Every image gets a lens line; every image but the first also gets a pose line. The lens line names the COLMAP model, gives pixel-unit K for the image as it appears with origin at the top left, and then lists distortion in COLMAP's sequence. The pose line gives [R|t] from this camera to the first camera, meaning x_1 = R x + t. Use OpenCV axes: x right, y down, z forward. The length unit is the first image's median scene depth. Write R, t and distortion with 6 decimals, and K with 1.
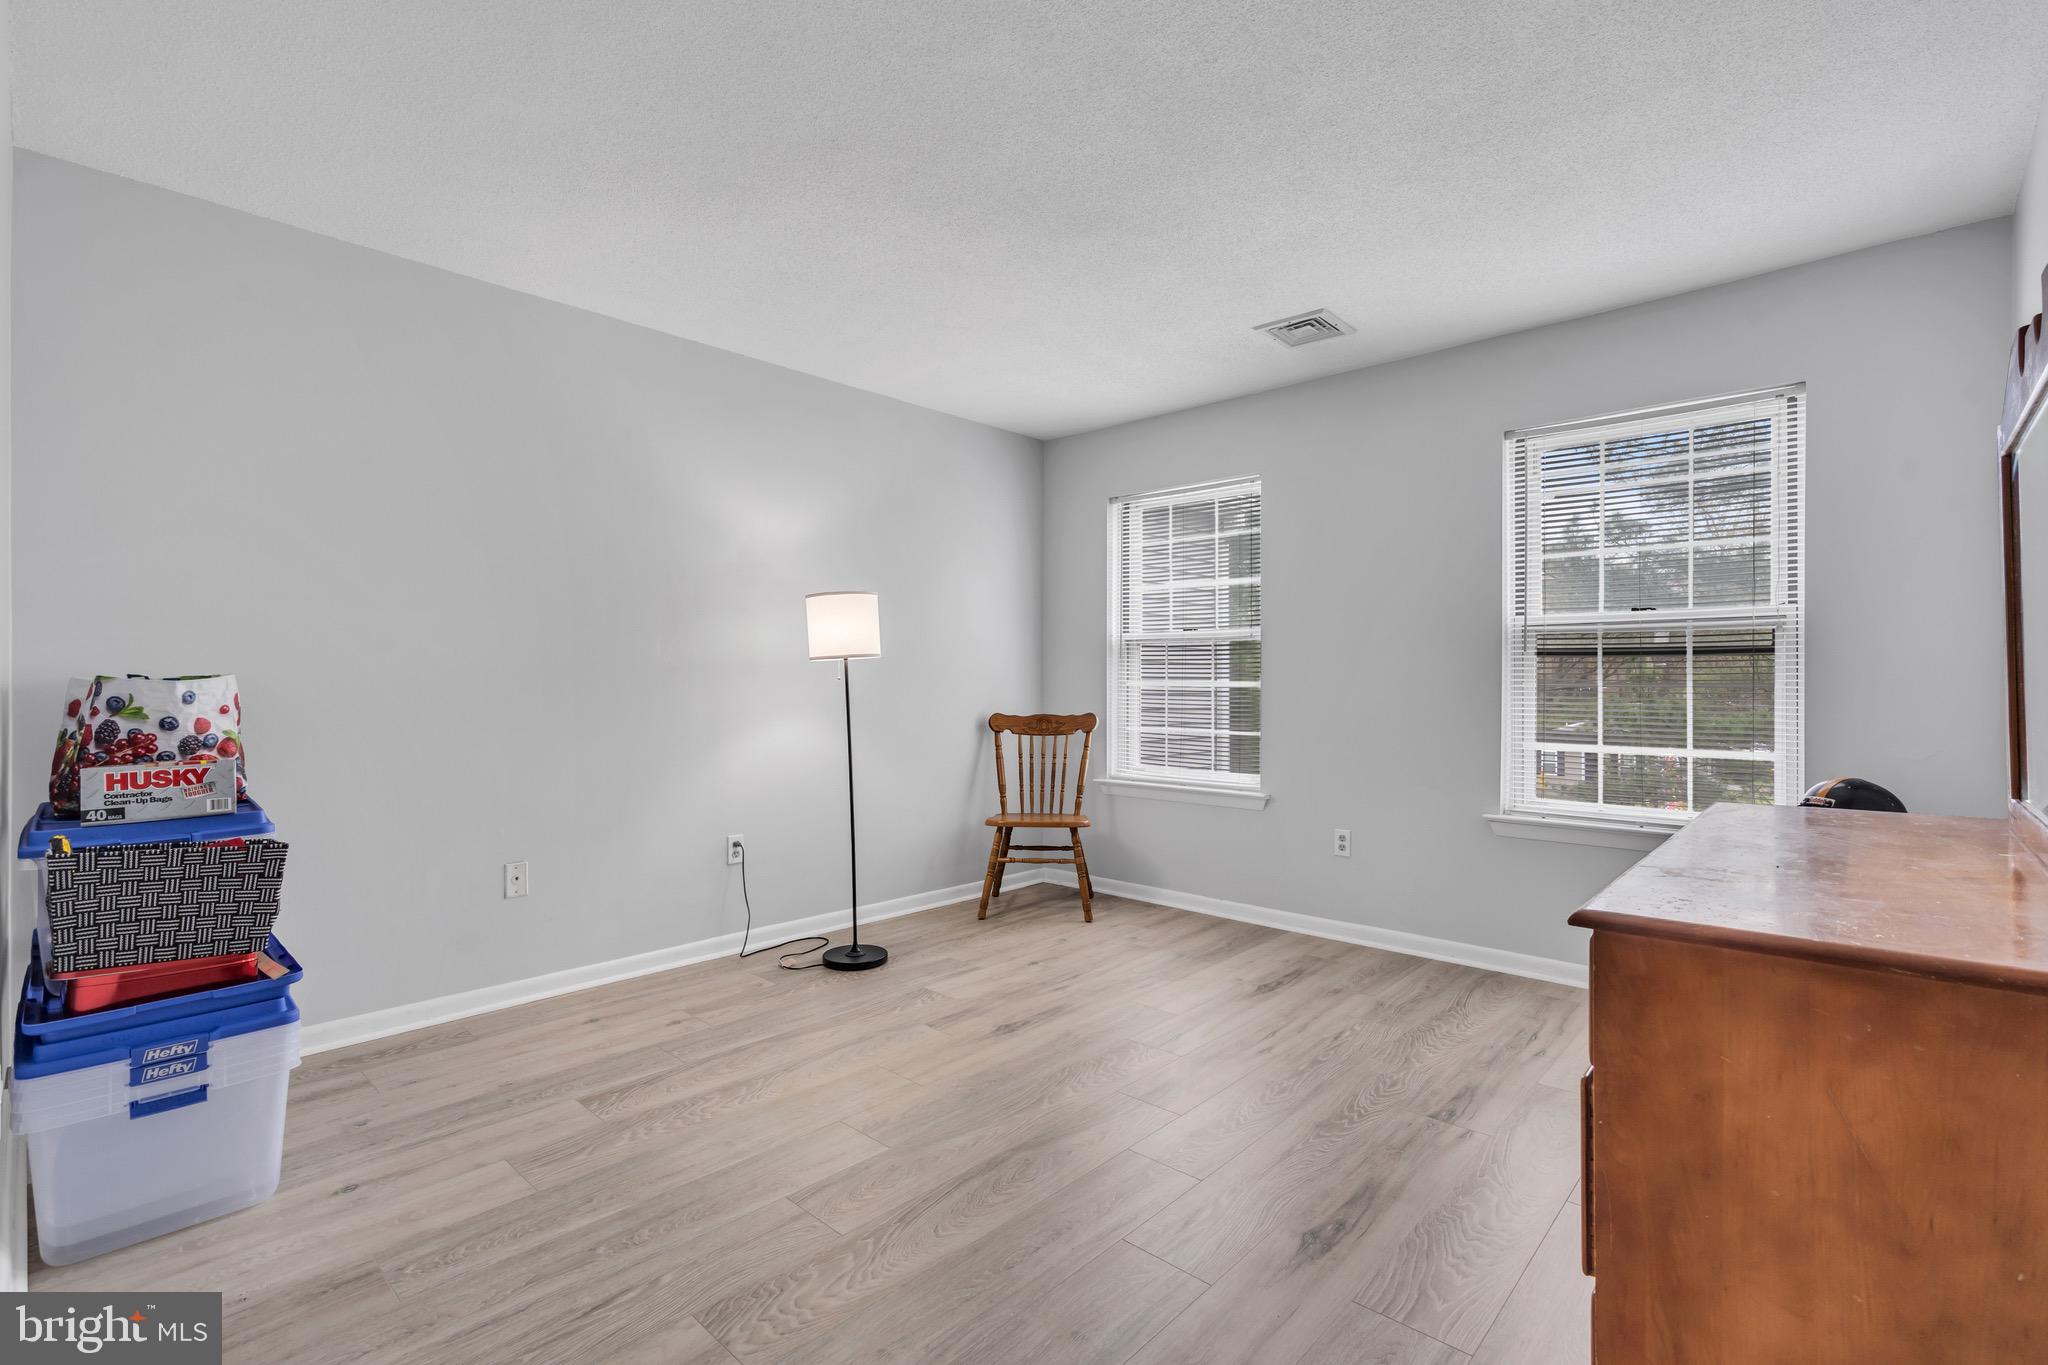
lens RADIAL K [[923.7, 0, 1033.9], [0, 923.7, 682.2], [0, 0, 1]] dist [-0.004329, 0.002772]
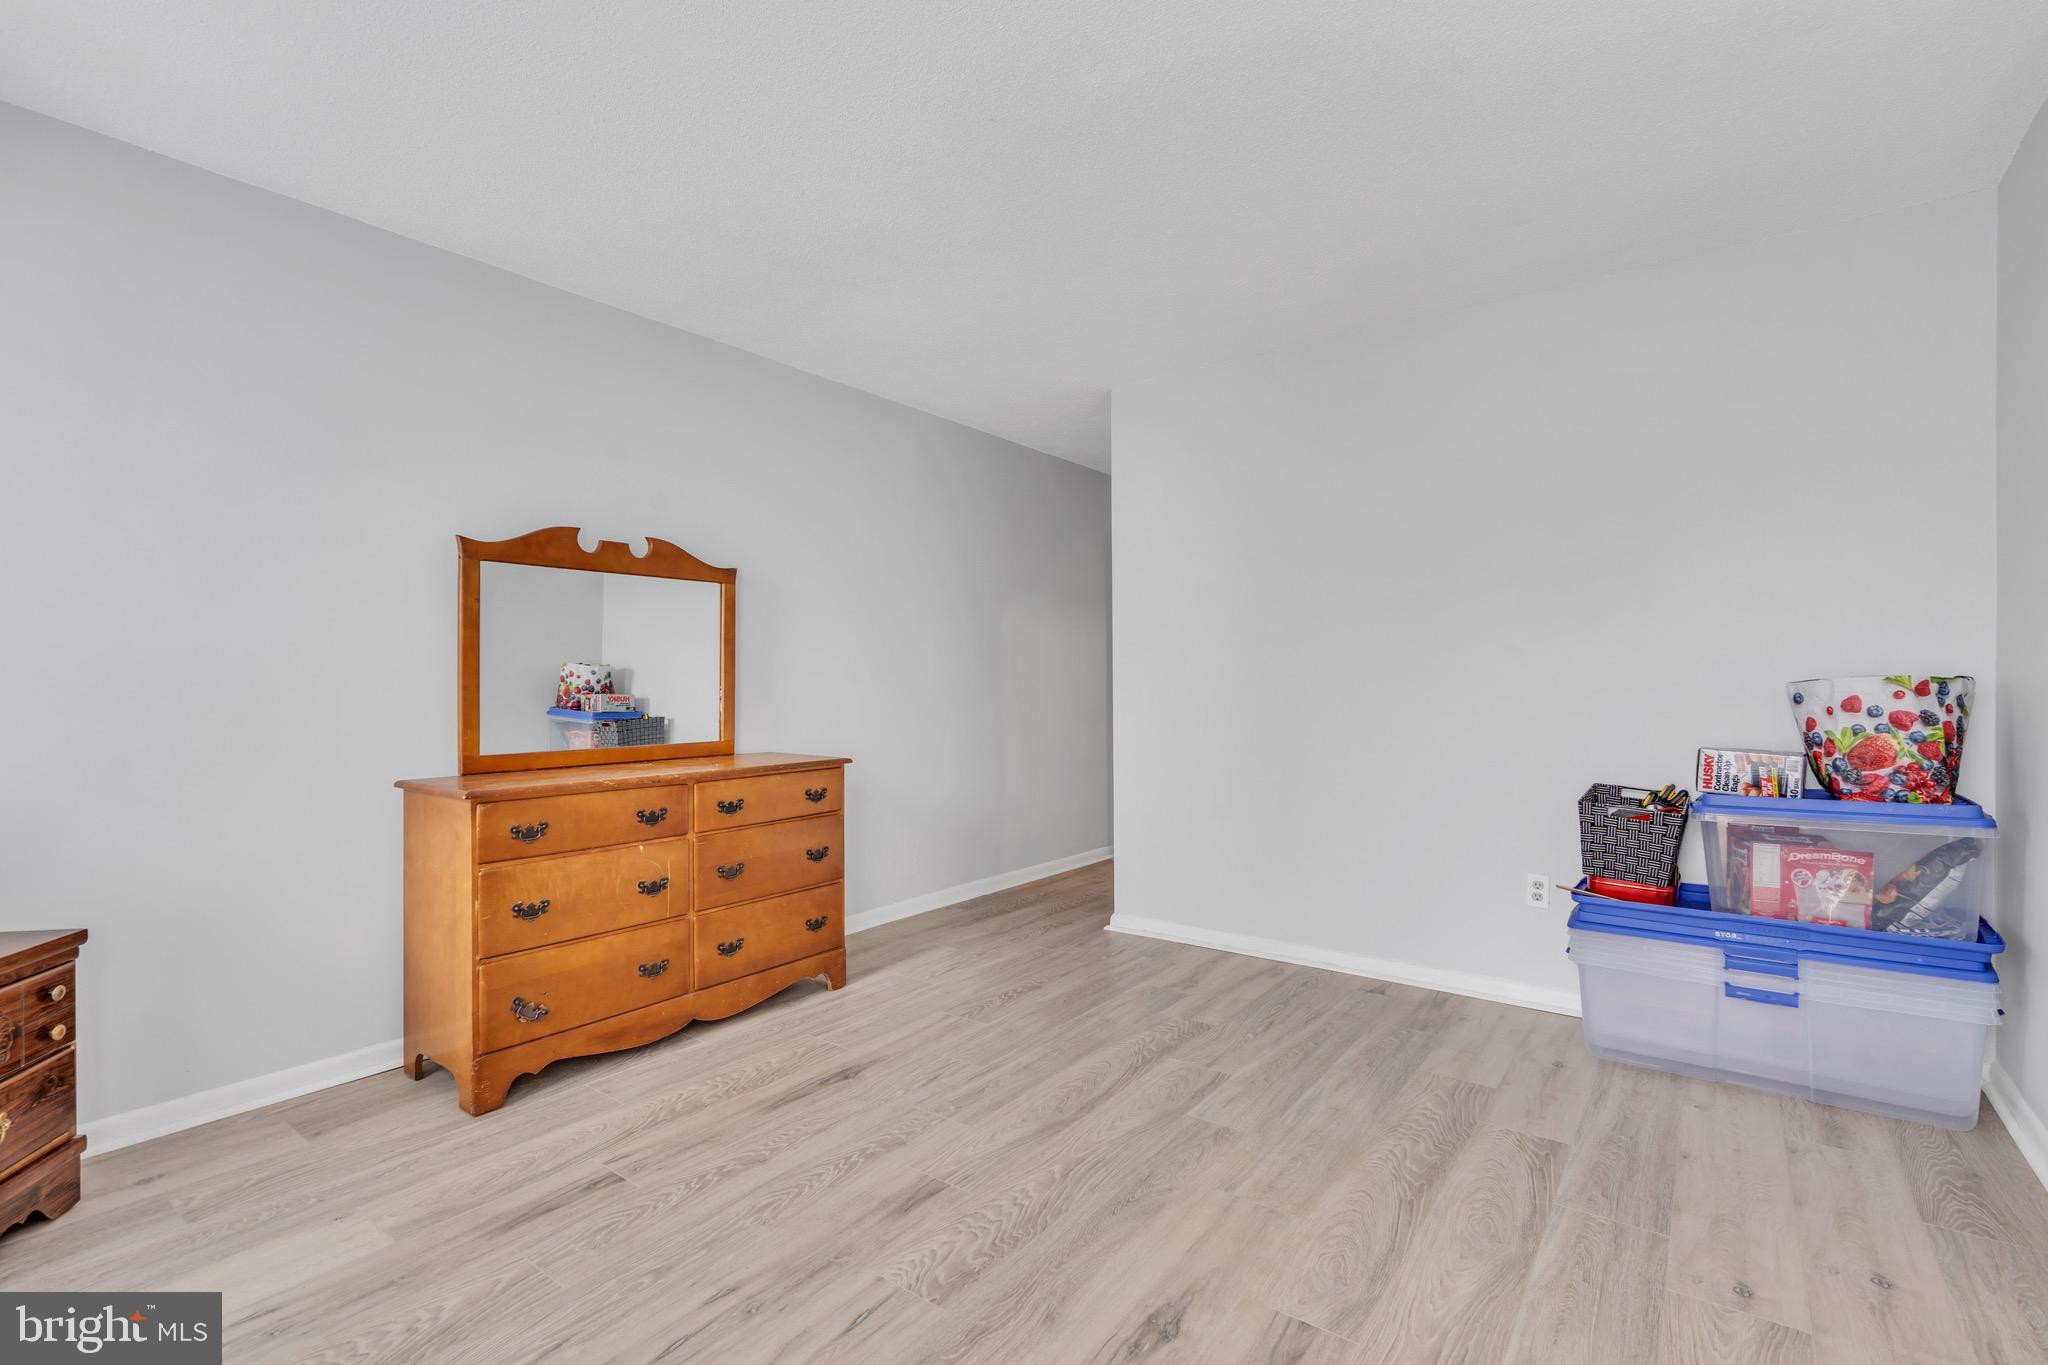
lens RADIAL K [[923.7, 0, 1024.9], [0, 923.7, 683.6], [0, 0, 1]] dist [-0.004329, 0.002772]
pose [[-0.995907, 0.003989, -0.090293, 0.125144], [0.004037, 0.999992, -0.000350, -0.004811], [0.090291, -0.000713, -0.995915, 1.955242]]
